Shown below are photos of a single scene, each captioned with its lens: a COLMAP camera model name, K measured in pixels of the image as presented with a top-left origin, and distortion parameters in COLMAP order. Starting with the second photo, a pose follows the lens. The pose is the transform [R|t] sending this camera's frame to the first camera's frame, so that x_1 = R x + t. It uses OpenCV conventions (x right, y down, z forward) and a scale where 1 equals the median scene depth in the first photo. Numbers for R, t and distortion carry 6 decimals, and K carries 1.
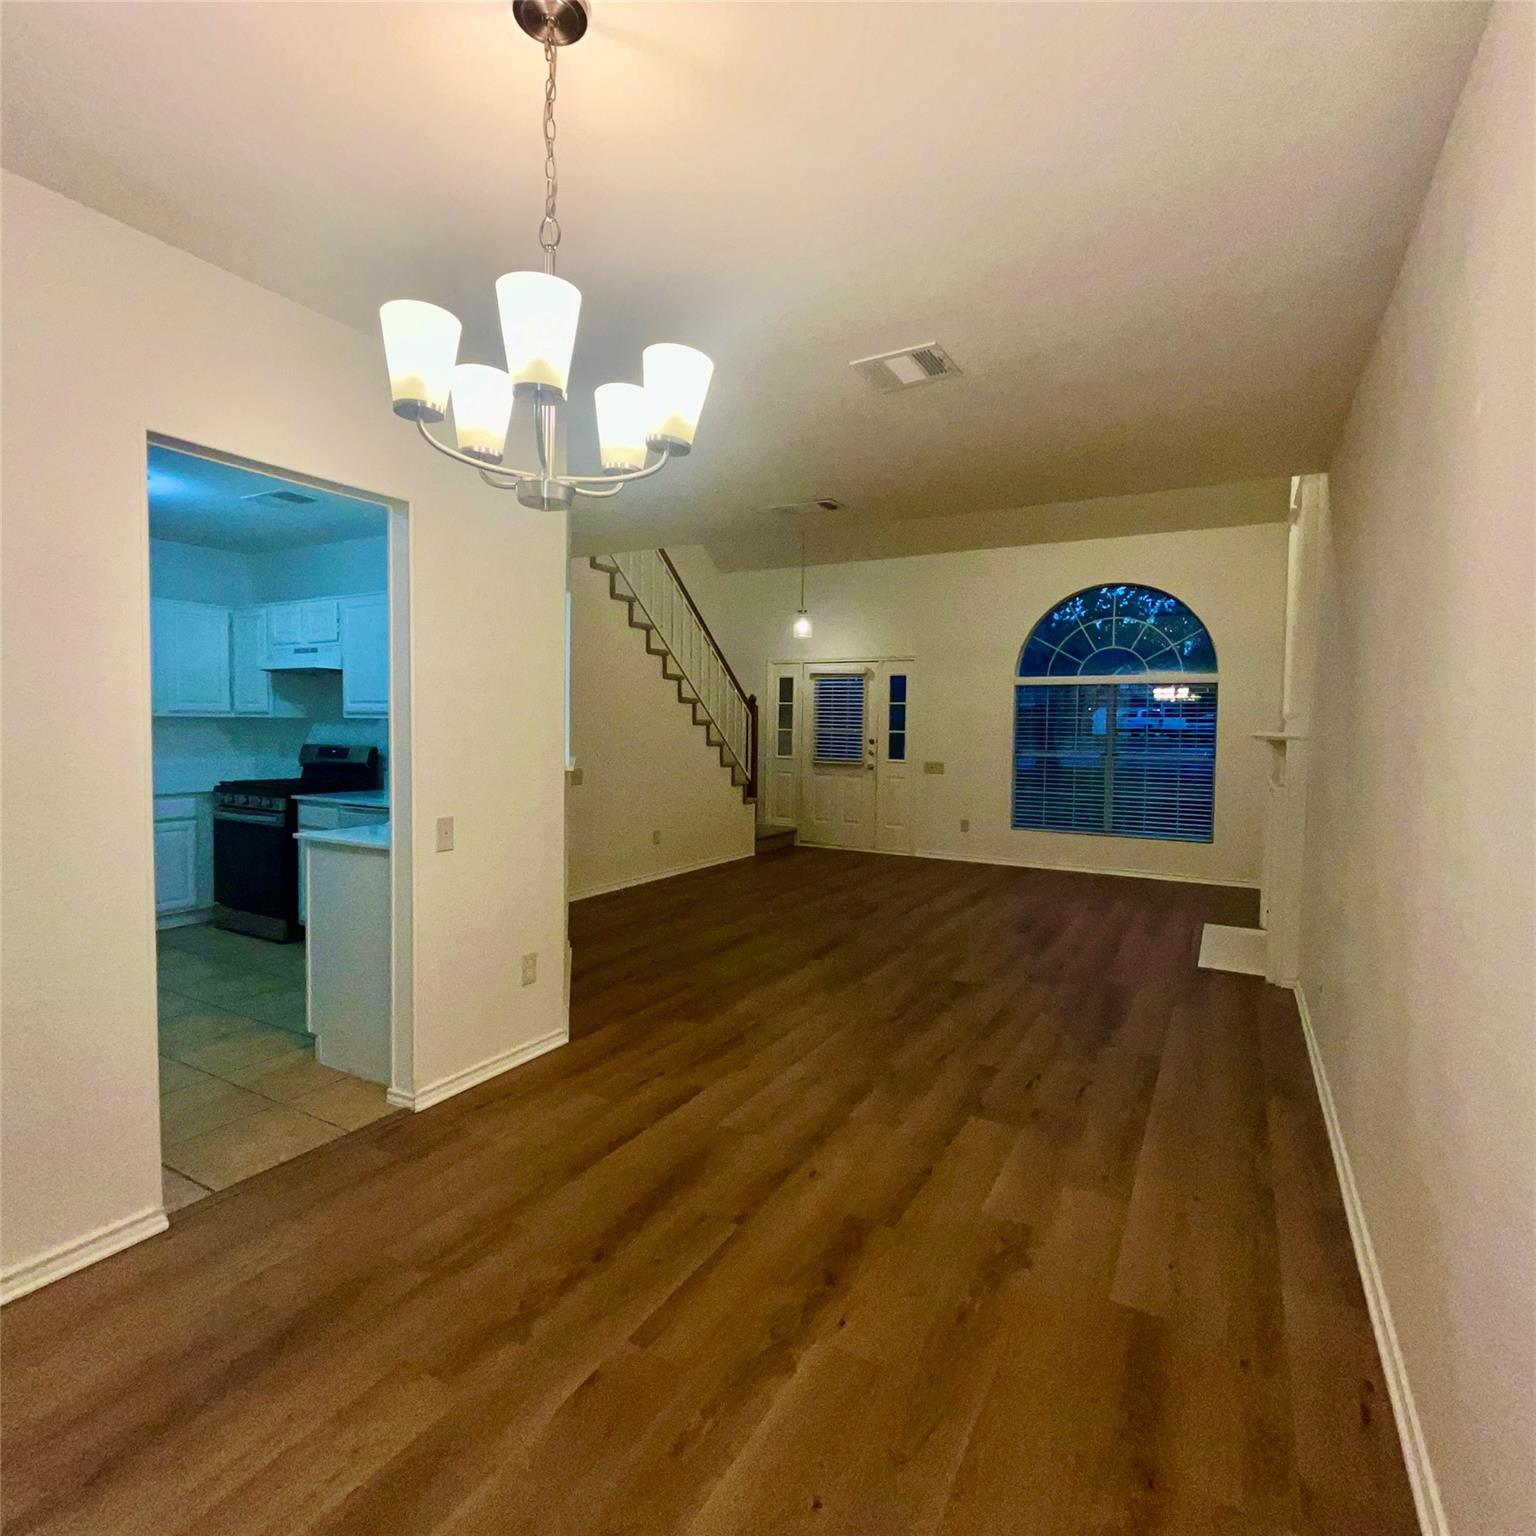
lens RADIAL K [[829.2, 0, 757.0], [0, 829.2, 764.0], [0, 0, 1]] dist [-0.001006, -0.000705]
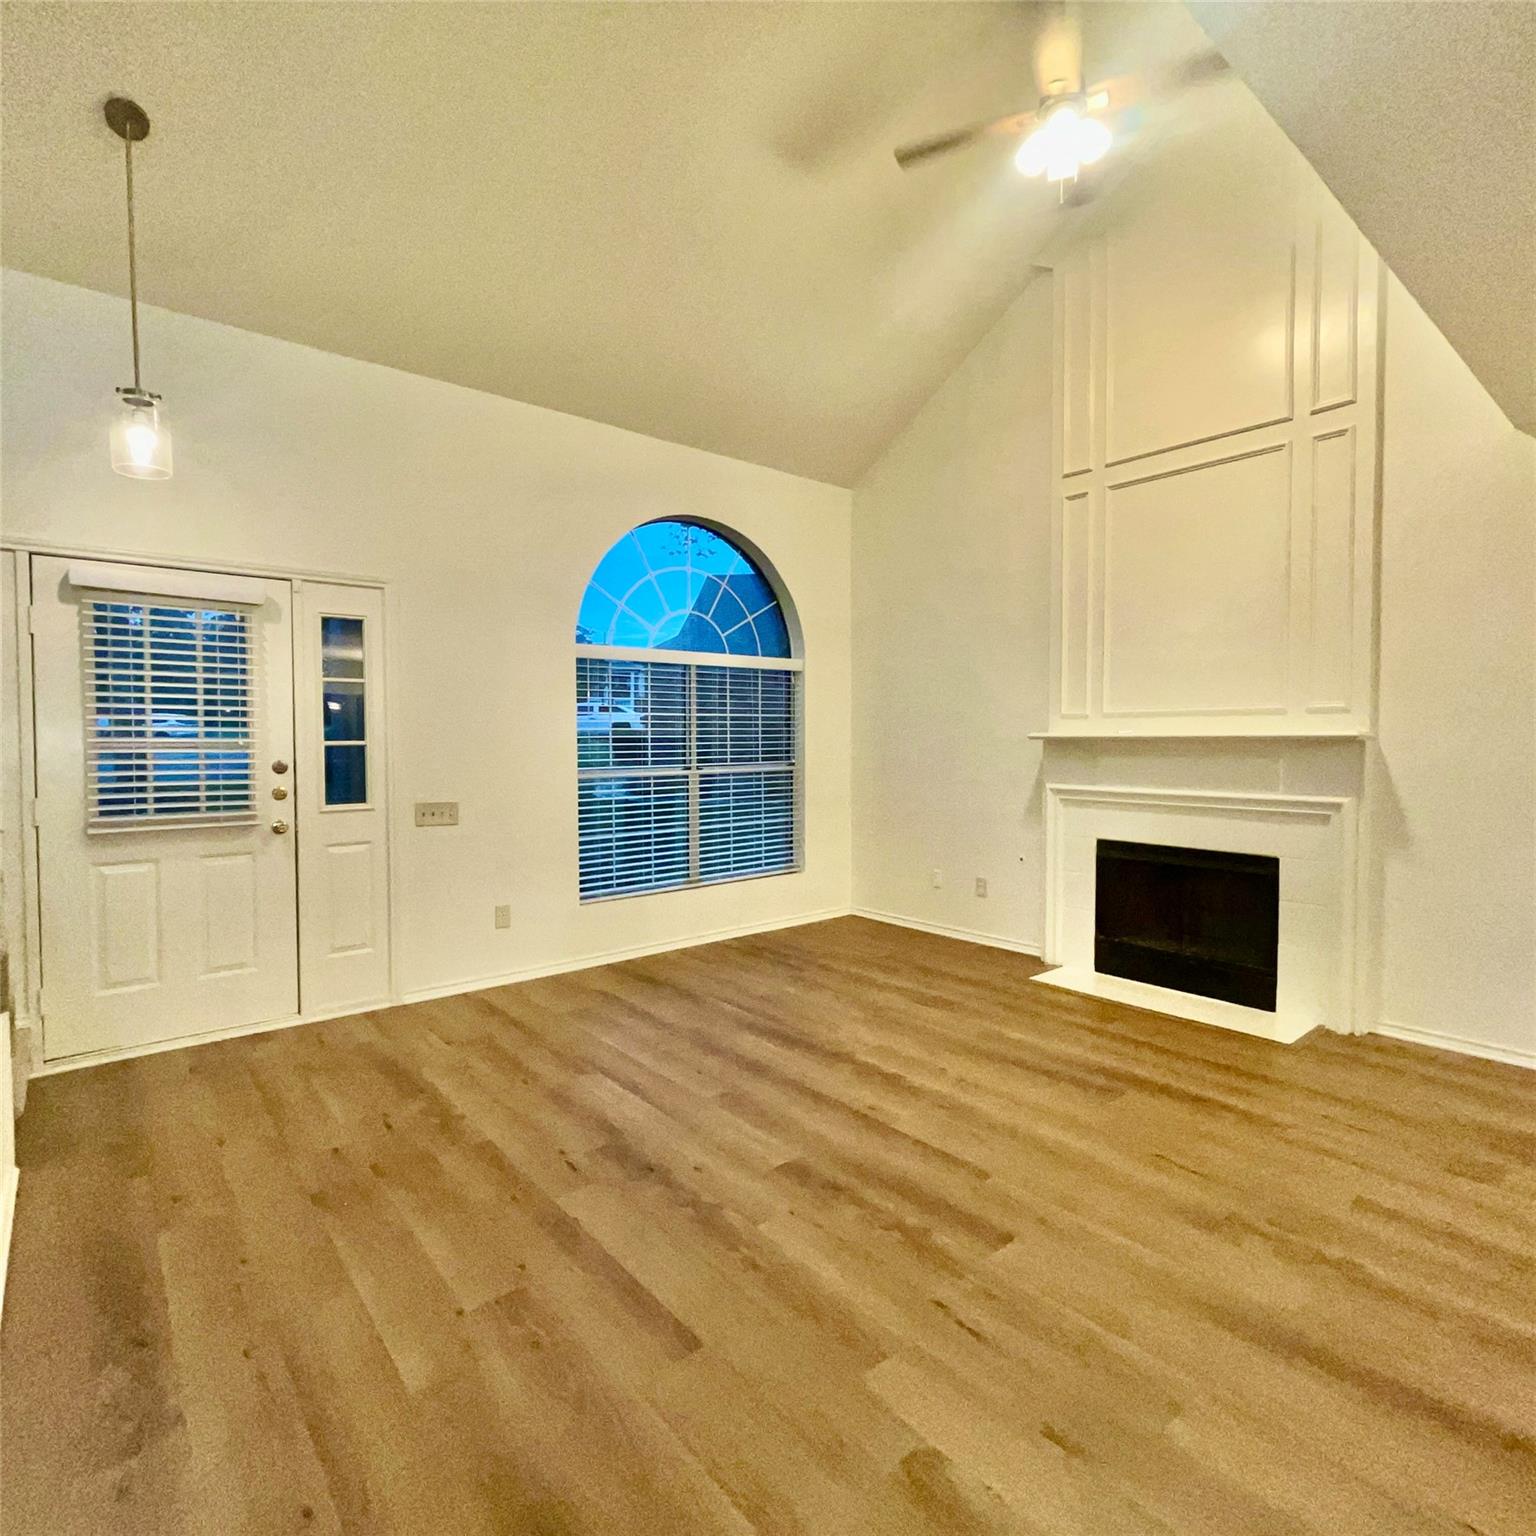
lens RADIAL K [[829.2, 0, 767.5], [0, 829.2, 763.2], [0, 0, 1]] dist [-0.001006, -0.000705]
pose [[0.348929, -0.051718, 0.935721, -0.268407], [0.050200, 0.998074, 0.036444, -0.050462], [-0.935804, 0.034257, 0.350853, 0.964333]]
